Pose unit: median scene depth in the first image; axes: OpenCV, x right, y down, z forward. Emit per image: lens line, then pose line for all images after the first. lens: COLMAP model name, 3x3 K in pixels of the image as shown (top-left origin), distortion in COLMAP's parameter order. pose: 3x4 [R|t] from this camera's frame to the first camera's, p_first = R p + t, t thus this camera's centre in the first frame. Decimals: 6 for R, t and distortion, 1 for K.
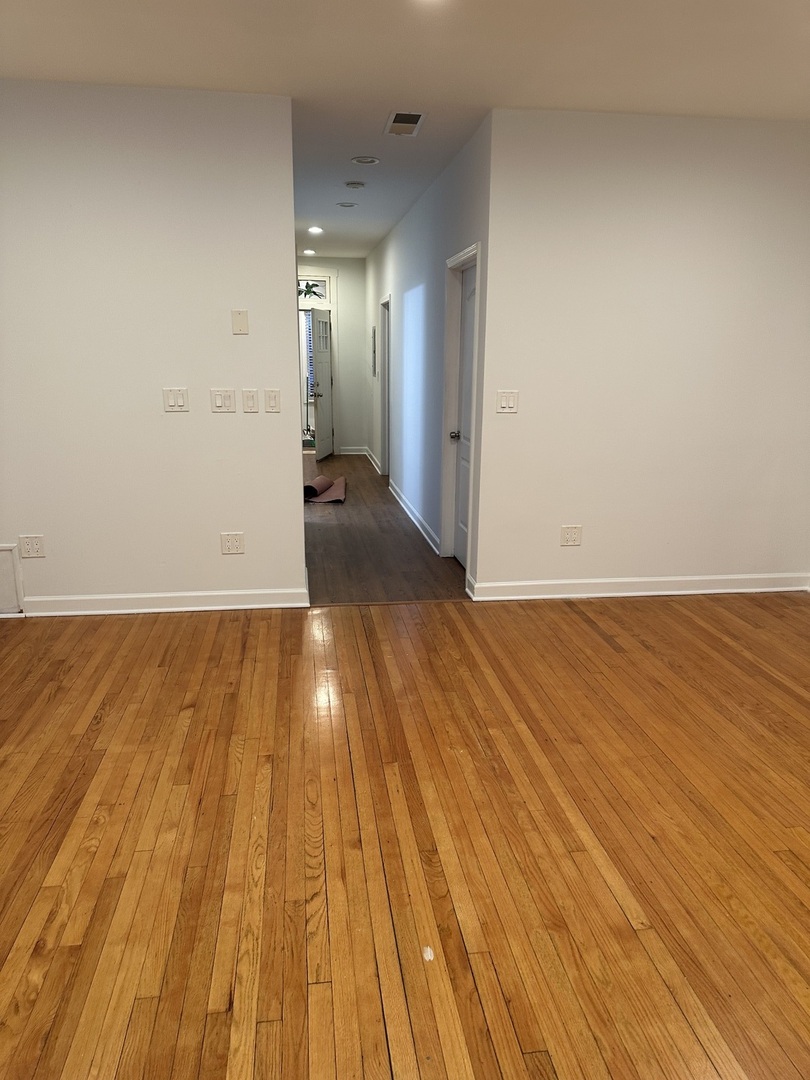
lens RADIAL K [[757.2, 0, 405.0], [0, 757.2, 540.0], [0, 0, 1]] dist [0.030287, -0.036967]
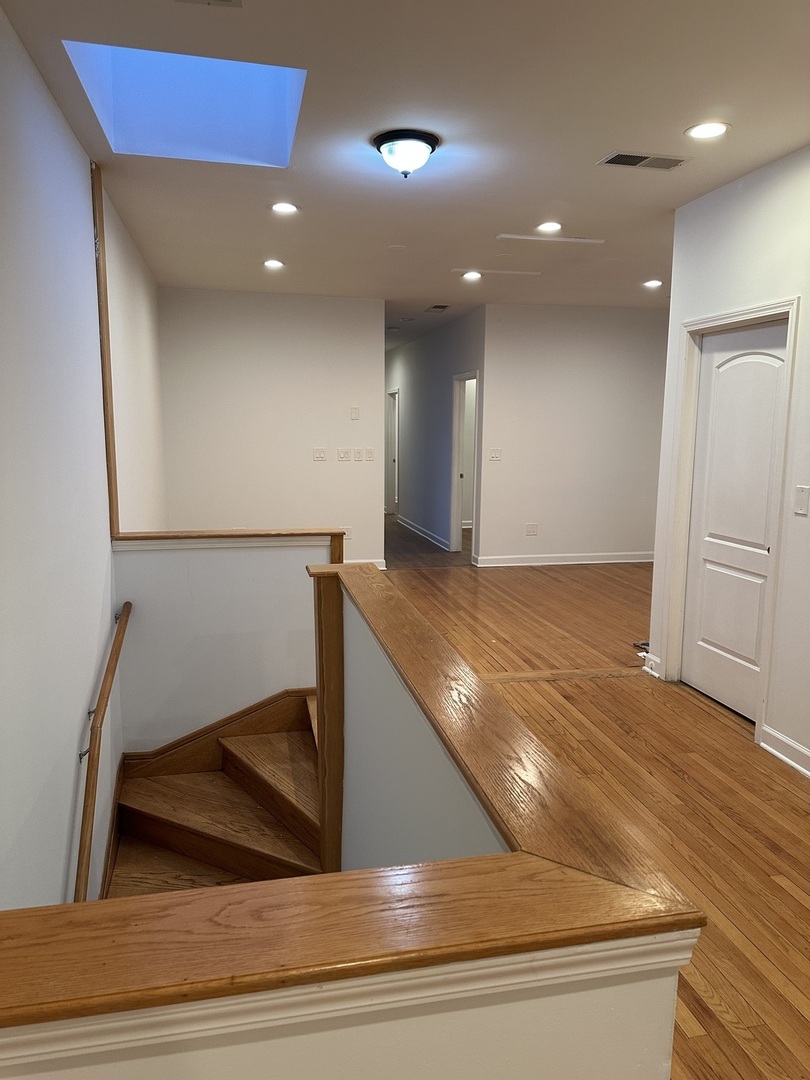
lens RADIAL K [[764.6, 0, 405.0], [0, 764.6, 540.0], [0, 0, 1]] dist [0.173787, -0.000227]
pose [[0.997072, -0.012990, 0.075355, -0.267247], [0.020021, 0.995435, -0.093321, 0.229444], [-0.073799, 0.094556, 0.992780, -0.965980]]
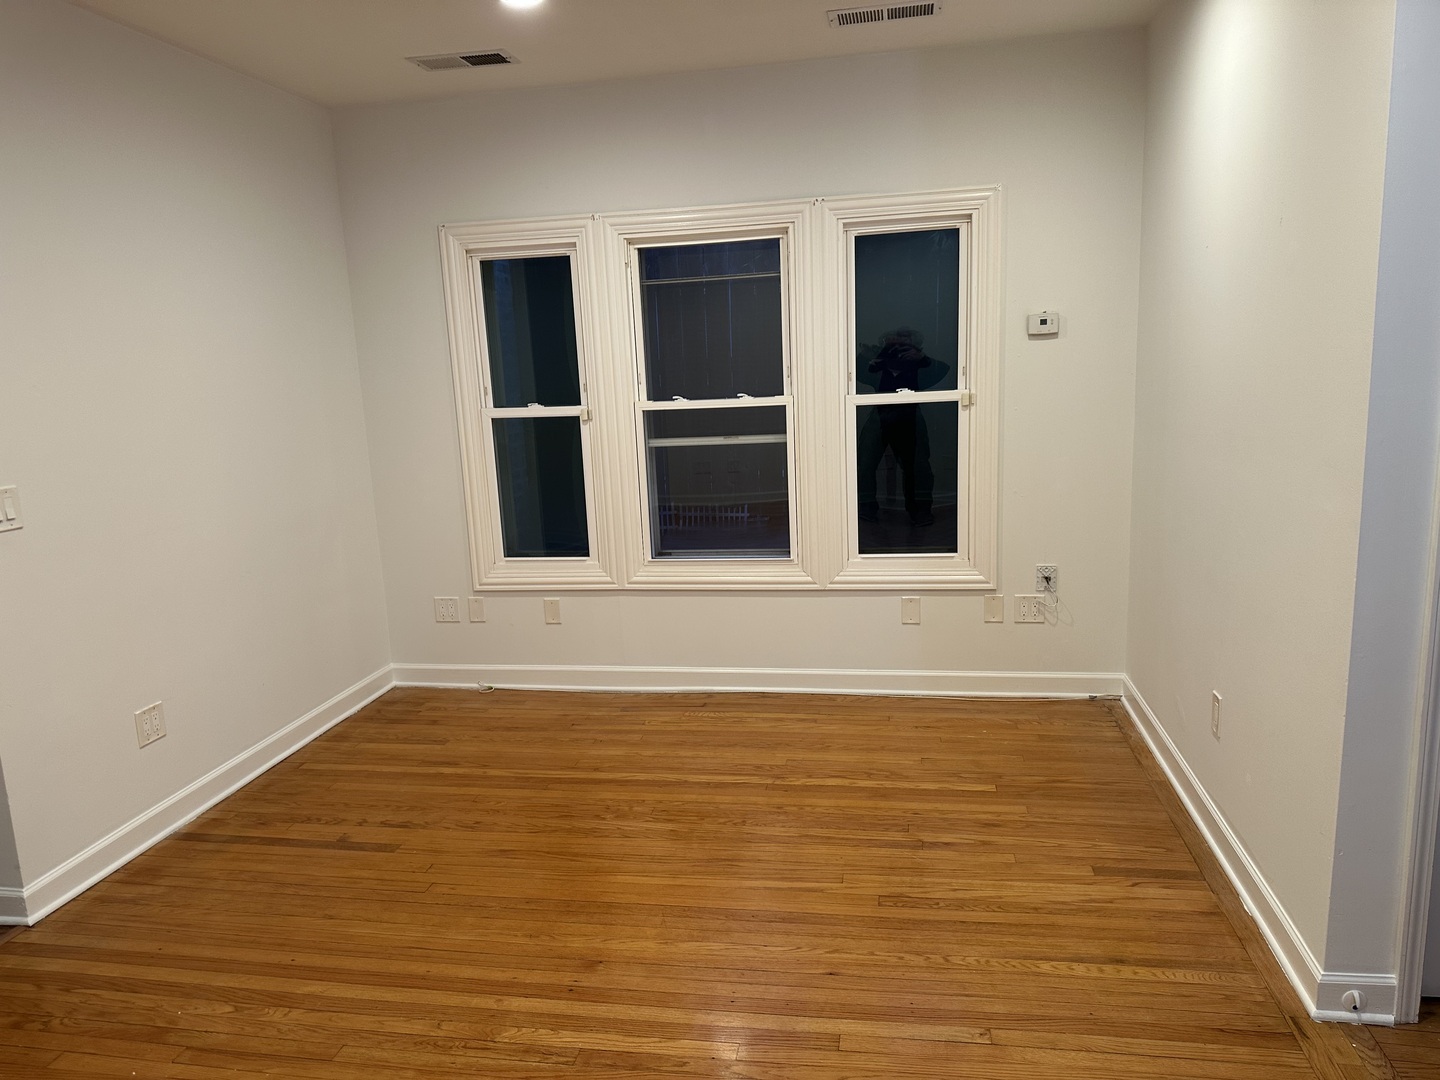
lens RADIAL K [[1009.6, 0, 720.0], [0, 1009.6, 540.0], [0, 0, 1]] dist [0.030287, -0.036967]
pose [[0.306169, -0.188751, 0.933077, -0.411615], [0.274433, 0.956037, 0.103346, -0.124193], [-0.911563, 0.224426, 0.344509, 0.423278]]
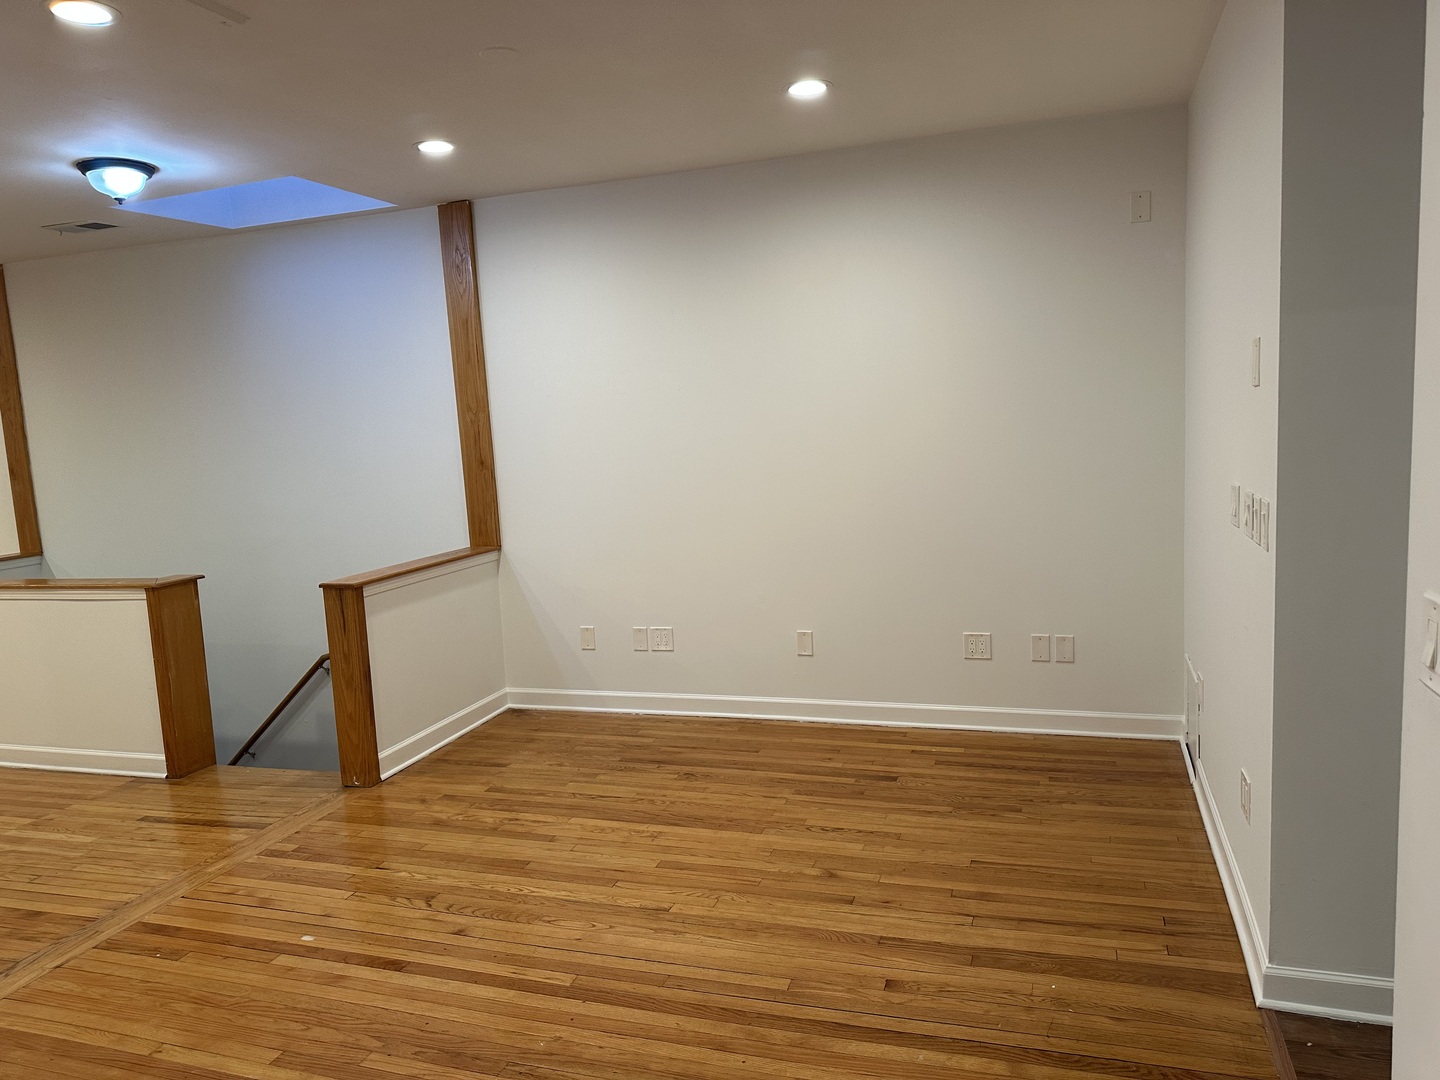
lens RADIAL K [[1009.6, 0, 720.0], [0, 1009.6, 540.0], [0, 0, 1]] dist [0.030287, -0.036967]
pose [[-0.440664, 0.128287, -0.888458, 0.602856], [-0.170879, 0.959650, 0.223321, -0.301471], [0.881258, 0.250229, -0.400962, 1.125545]]
